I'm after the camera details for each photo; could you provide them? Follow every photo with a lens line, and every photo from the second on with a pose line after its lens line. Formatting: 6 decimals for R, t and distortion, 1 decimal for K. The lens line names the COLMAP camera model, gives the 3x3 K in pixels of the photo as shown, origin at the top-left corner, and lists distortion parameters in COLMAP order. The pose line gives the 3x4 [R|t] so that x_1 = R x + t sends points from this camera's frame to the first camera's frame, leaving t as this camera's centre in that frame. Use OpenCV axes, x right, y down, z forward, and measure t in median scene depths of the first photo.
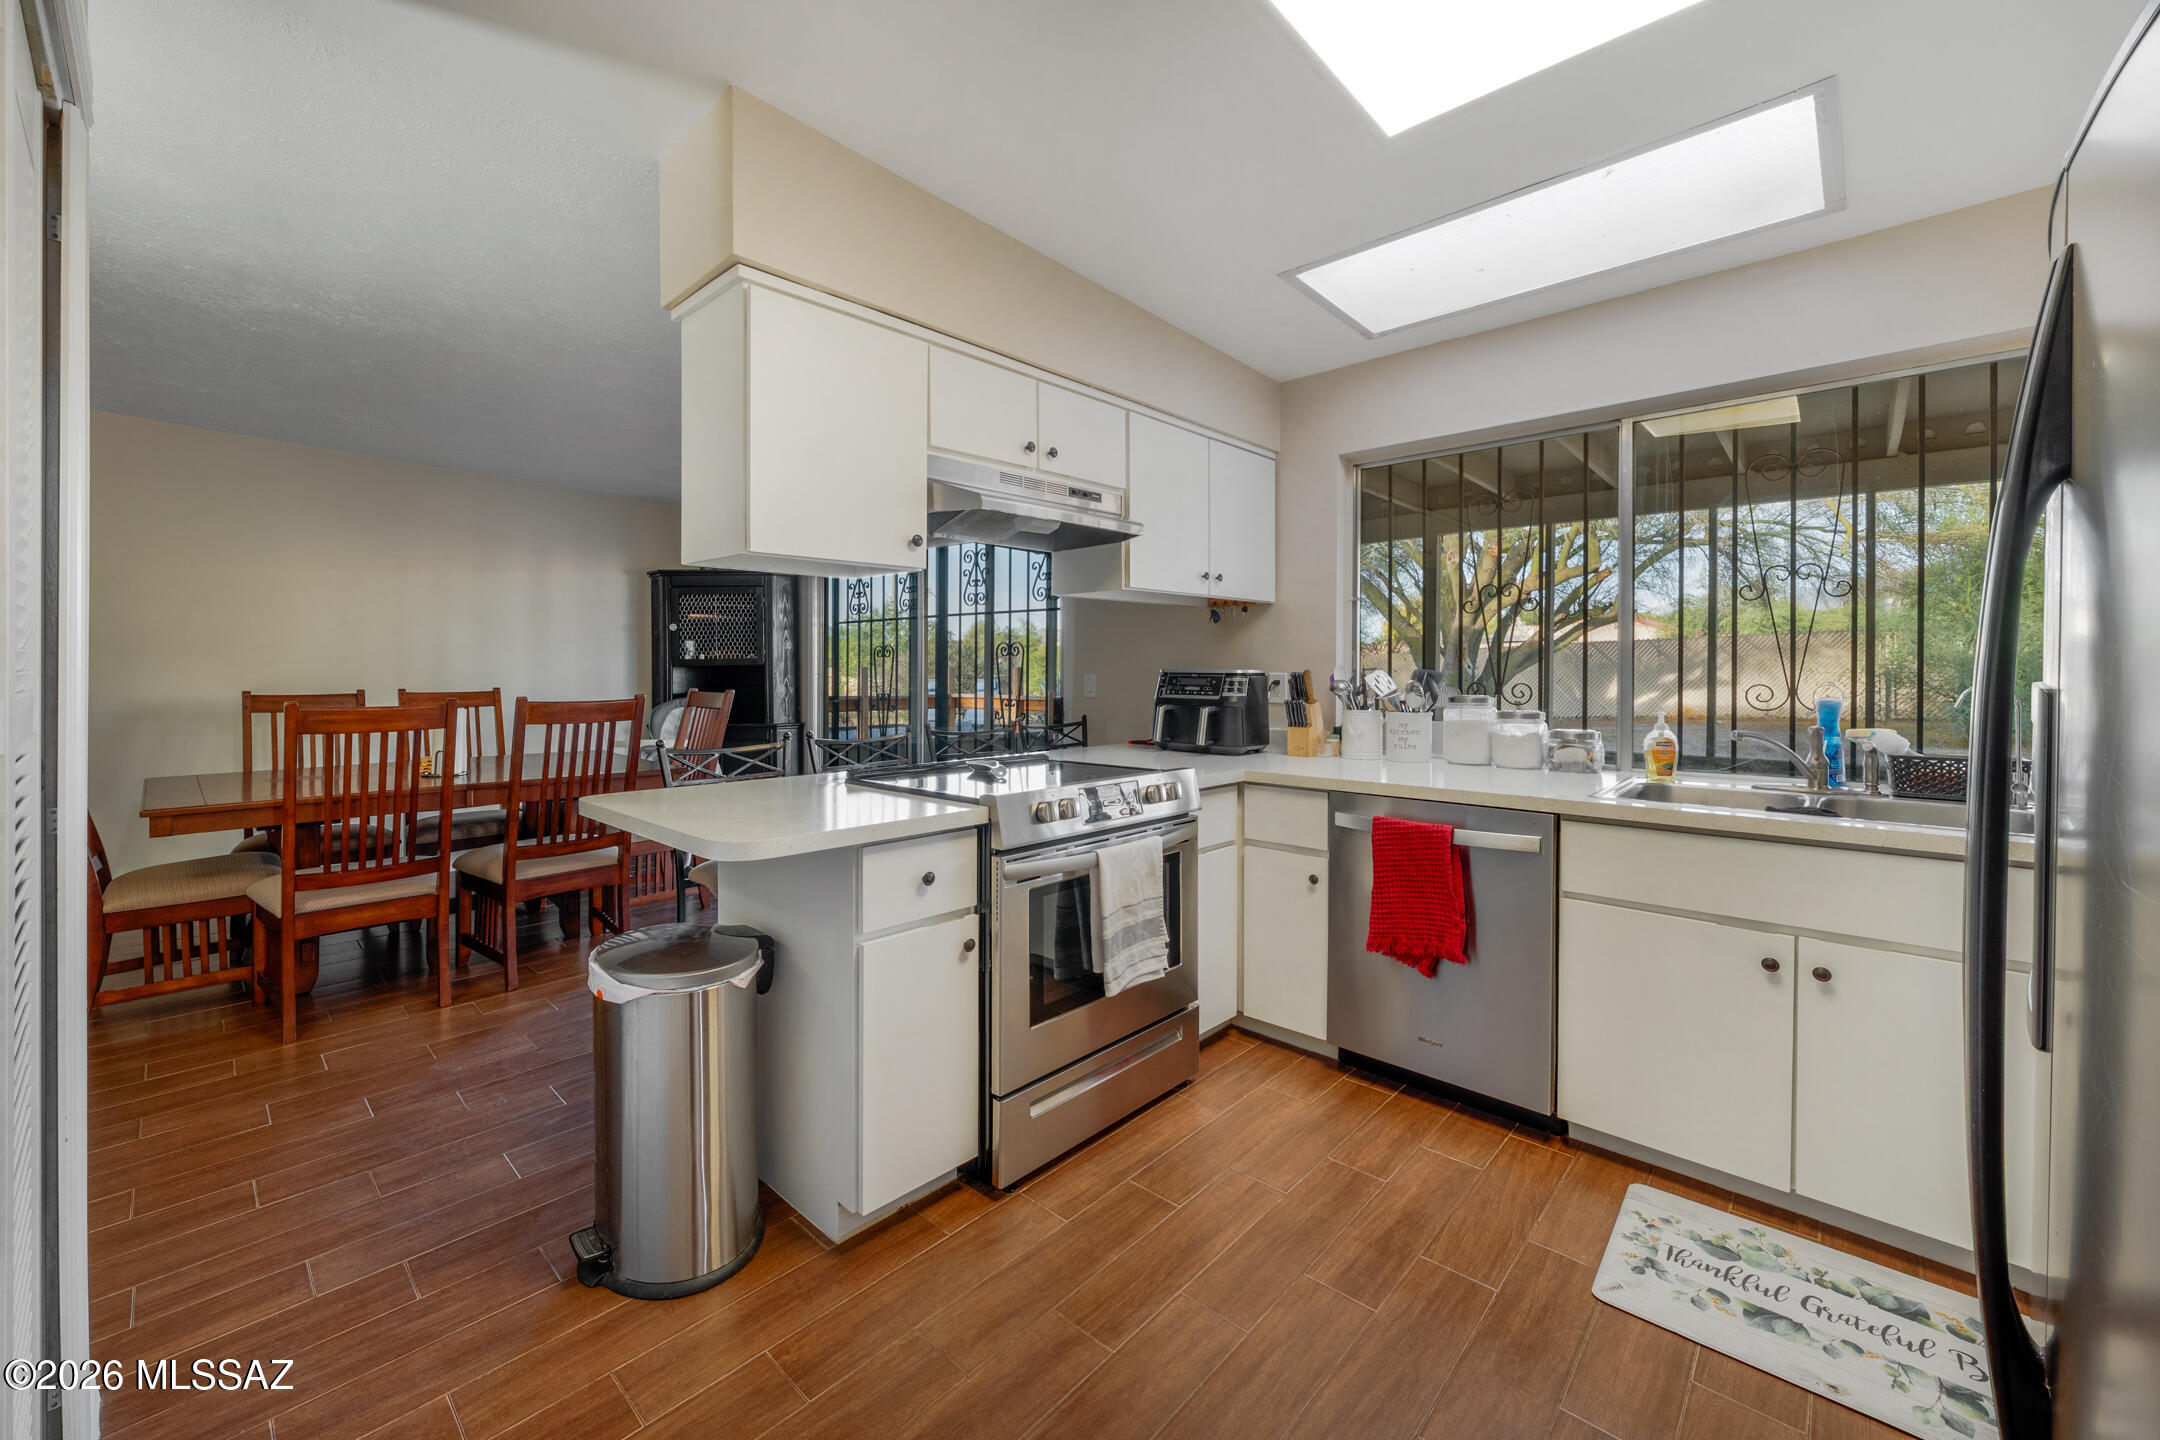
lens RADIAL K [[835.6, 0, 1078.2], [0, 835.6, 673.1], [0, 0, 1]] dist [-0.000223, -0.000105]
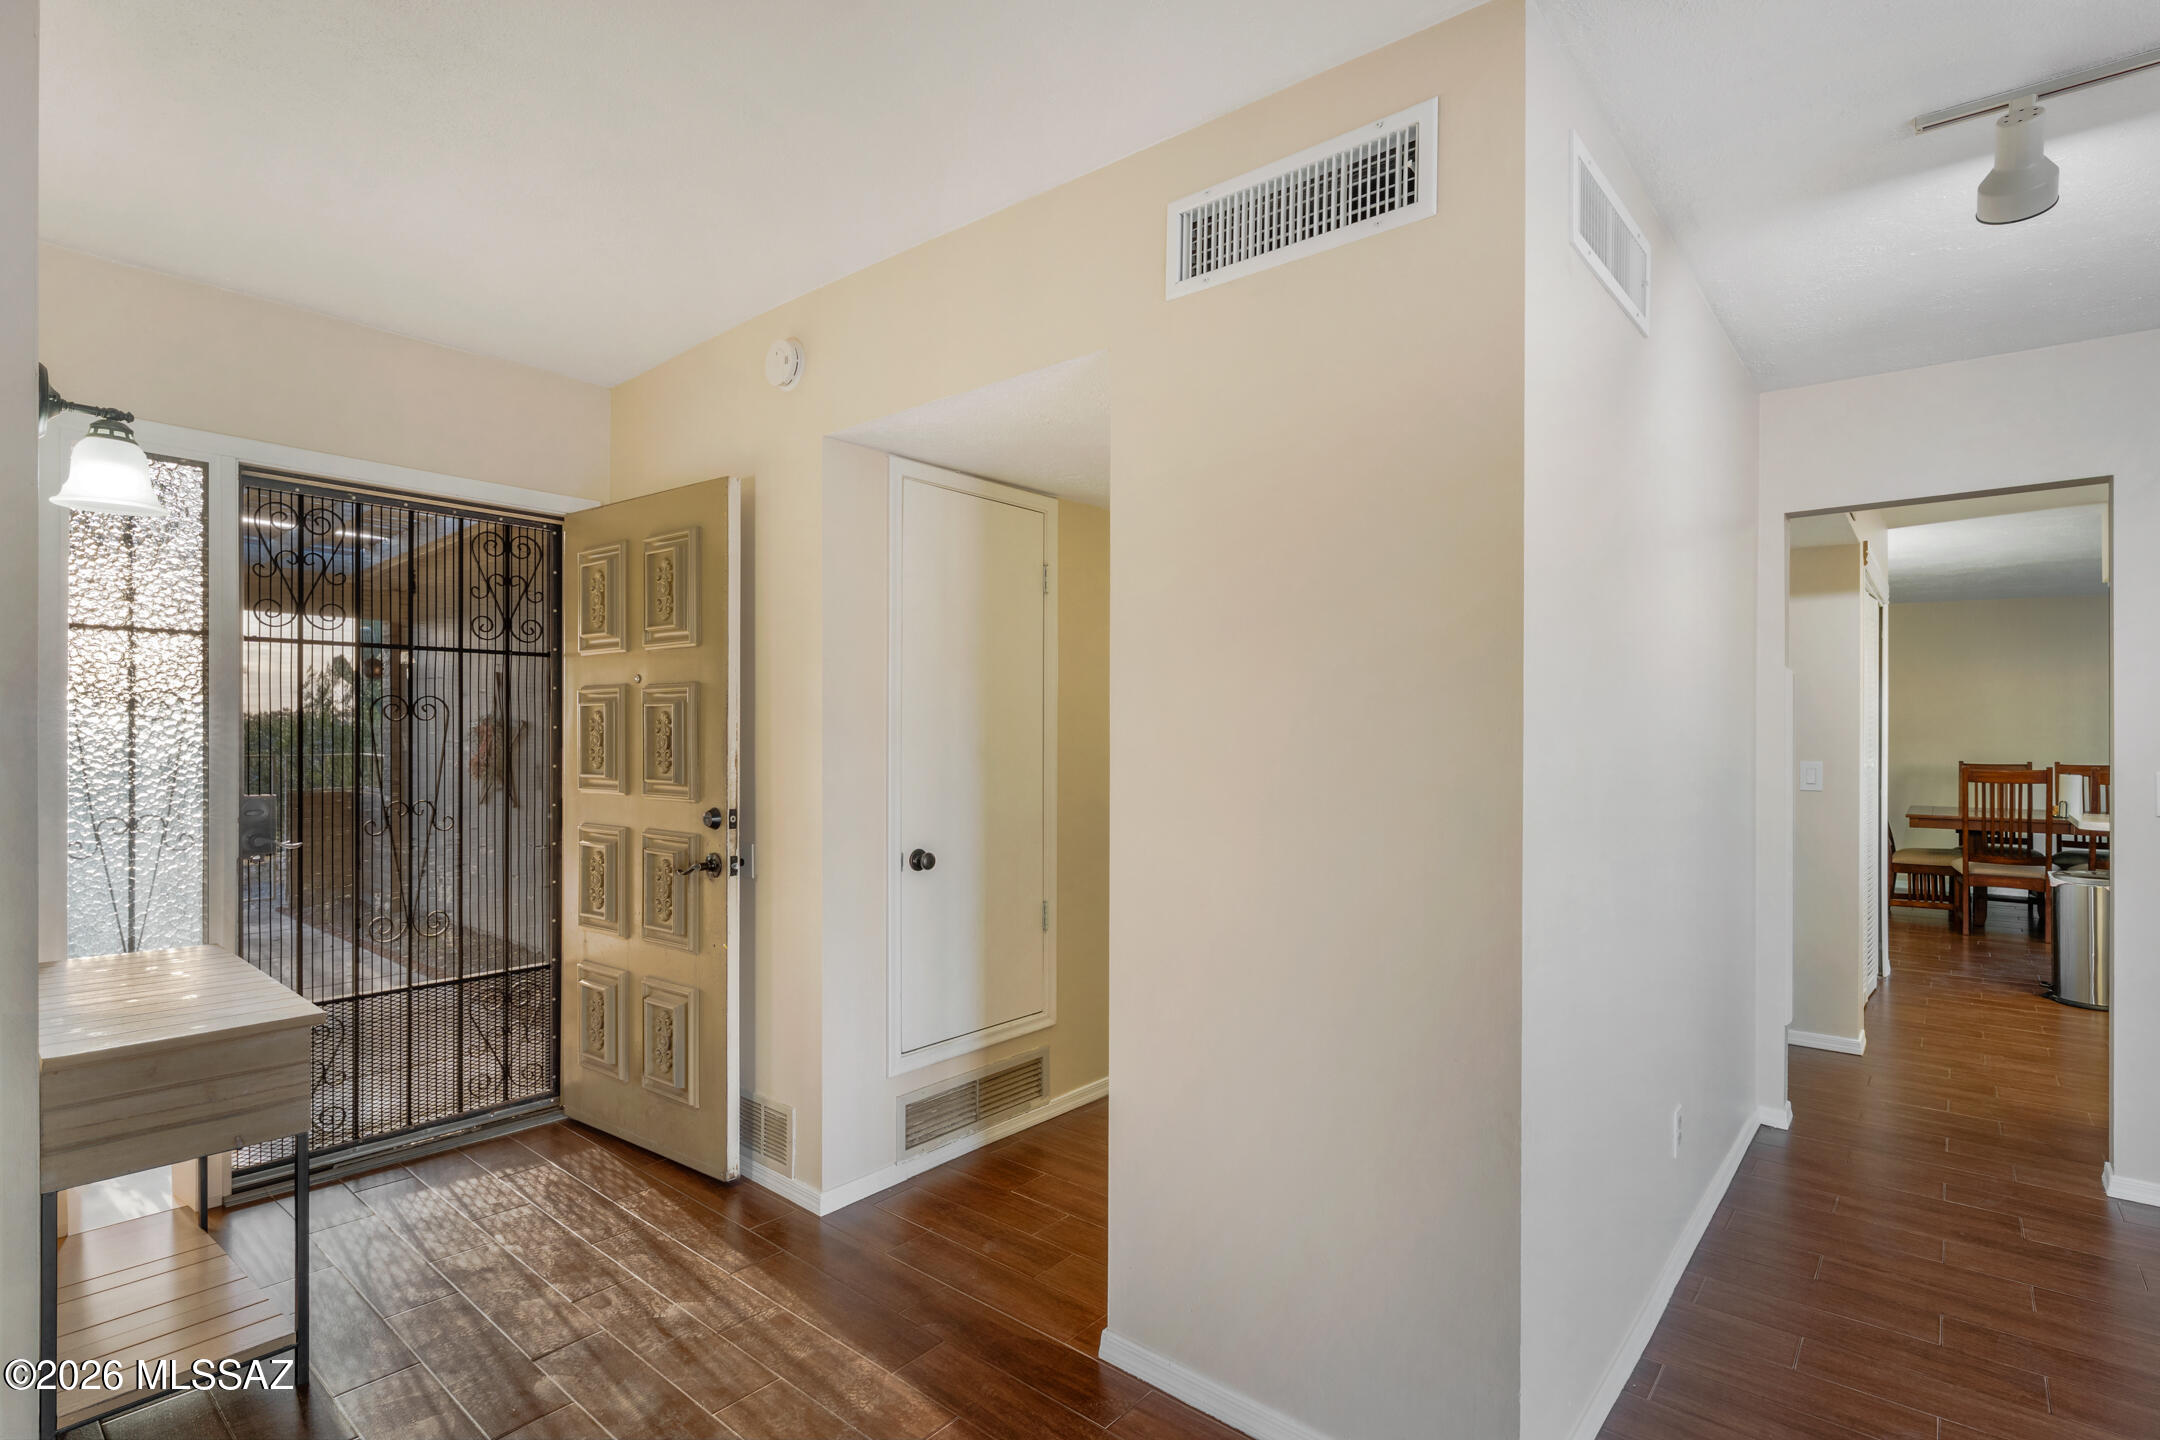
lens RADIAL K [[1081.4, 0, 1067.7], [0, 1081.4, 709.1], [0, 0, 1]] dist [0.000595, -0.000178]
pose [[0.050129, -0.013489, -0.998652, 1.408475], [-0.008692, 0.999865, -0.013941, -0.044229], [0.998705, 0.009380, 0.050005, -1.176381]]
